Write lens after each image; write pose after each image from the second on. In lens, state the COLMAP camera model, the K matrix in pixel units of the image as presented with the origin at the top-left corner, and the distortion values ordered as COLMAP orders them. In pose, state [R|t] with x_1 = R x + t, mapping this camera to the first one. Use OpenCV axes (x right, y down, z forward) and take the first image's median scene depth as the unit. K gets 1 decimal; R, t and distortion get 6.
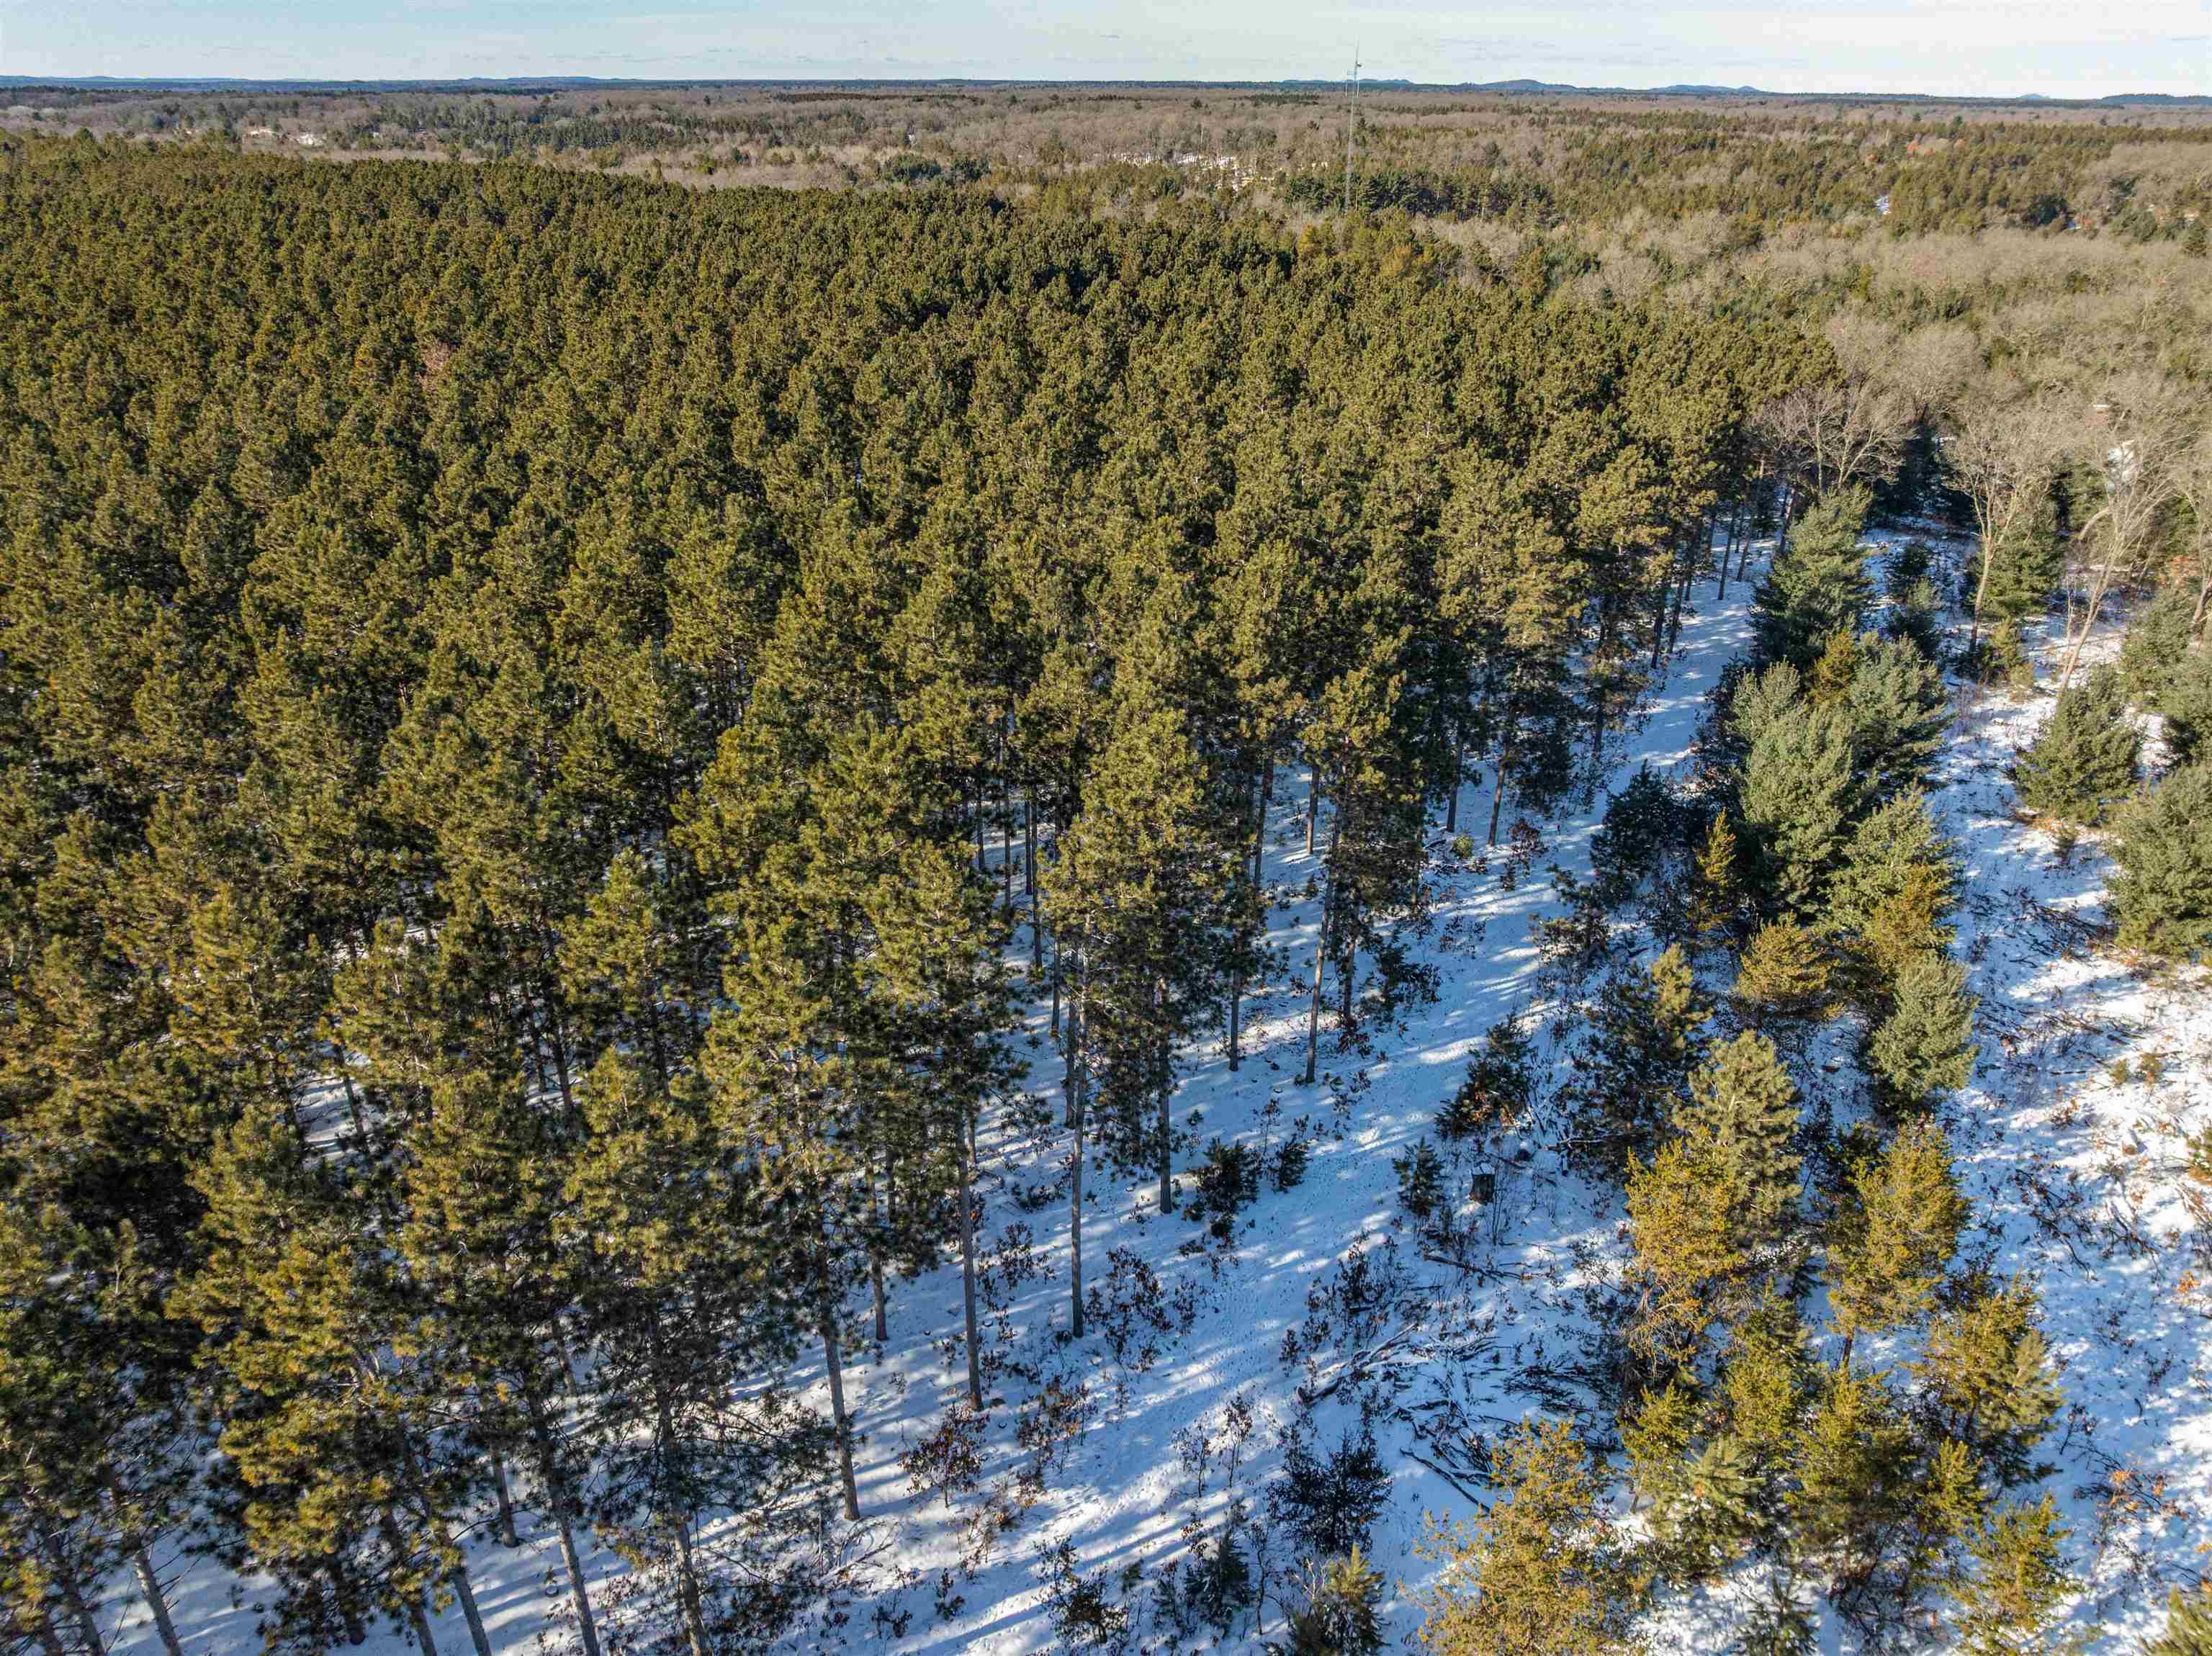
lens RADIAL K [[1573.0, 0, 1105.8], [0, 1573.0, 827.4], [0, 0, 1]] dist [-0.045374, 0.015363]
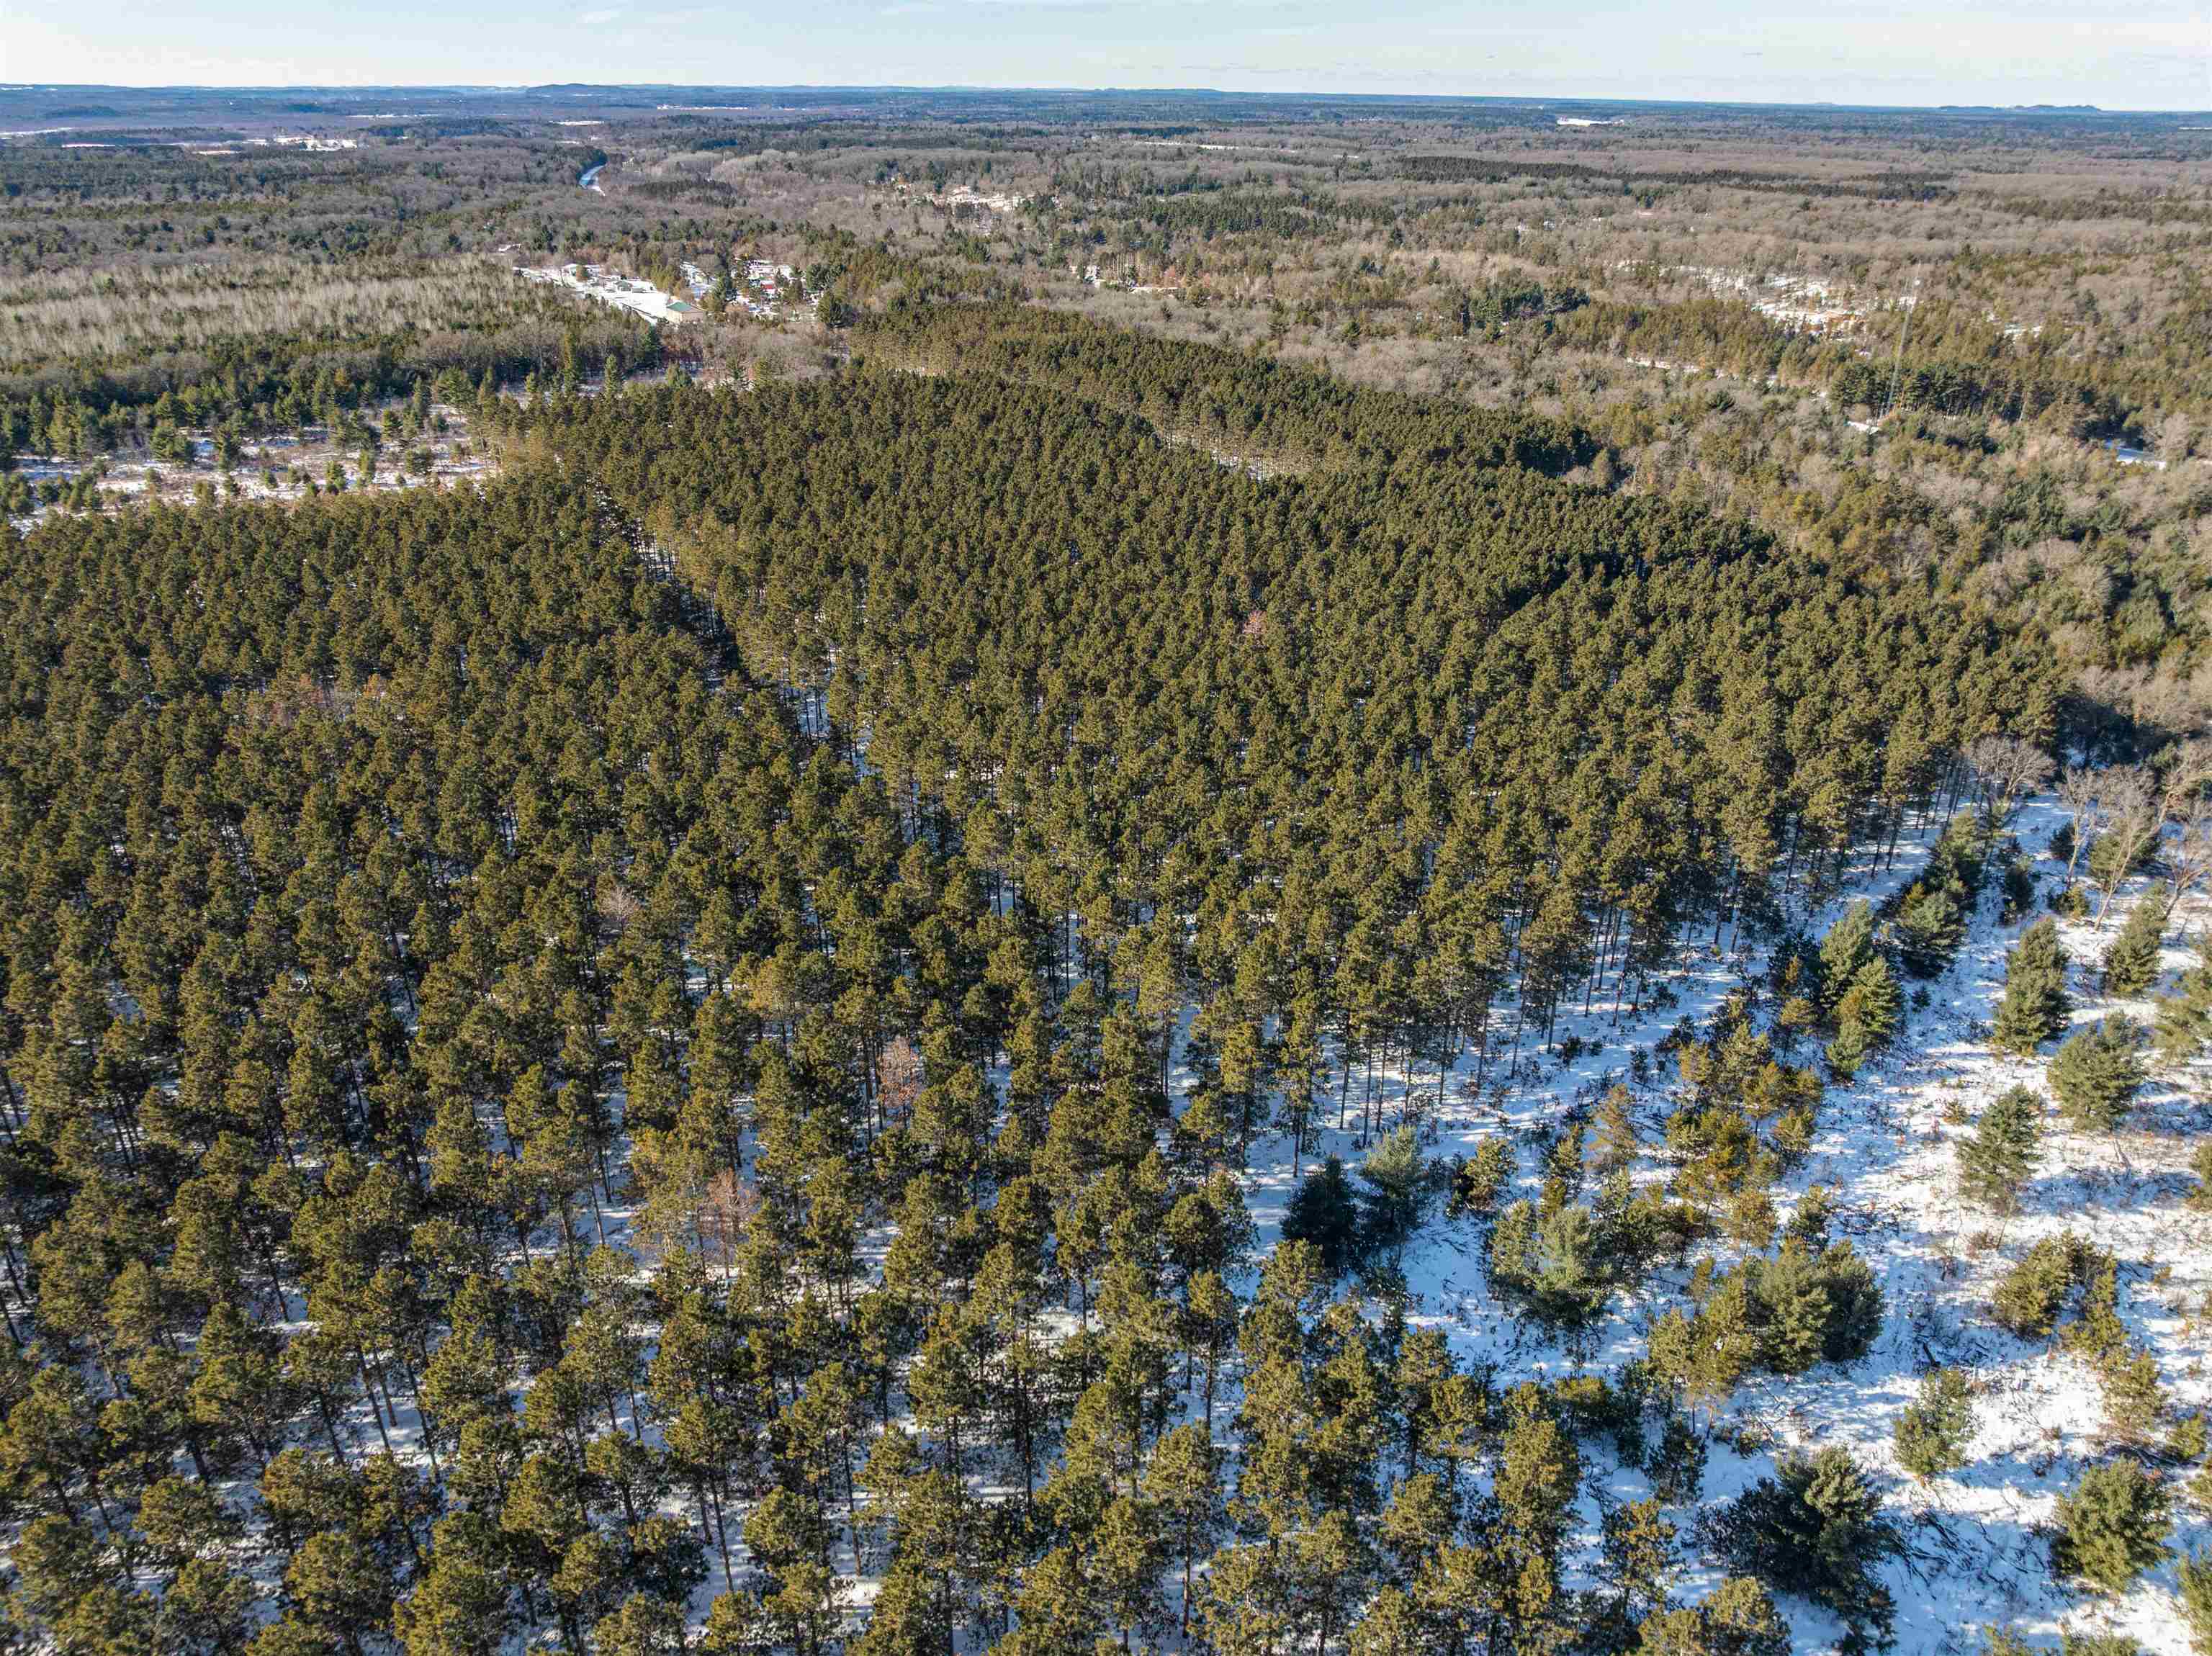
lens RADIAL K [[1573.0, 0, 1106.2], [0, 1573.0, 820.4], [0, 0, 1]] dist [-0.045374, 0.015363]
pose [[0.937514, 0.148347, -0.314738, 0.120053], [-0.152394, 0.988249, 0.011857, -0.097168], [0.312799, 0.036848, 0.949104, -2.070750]]
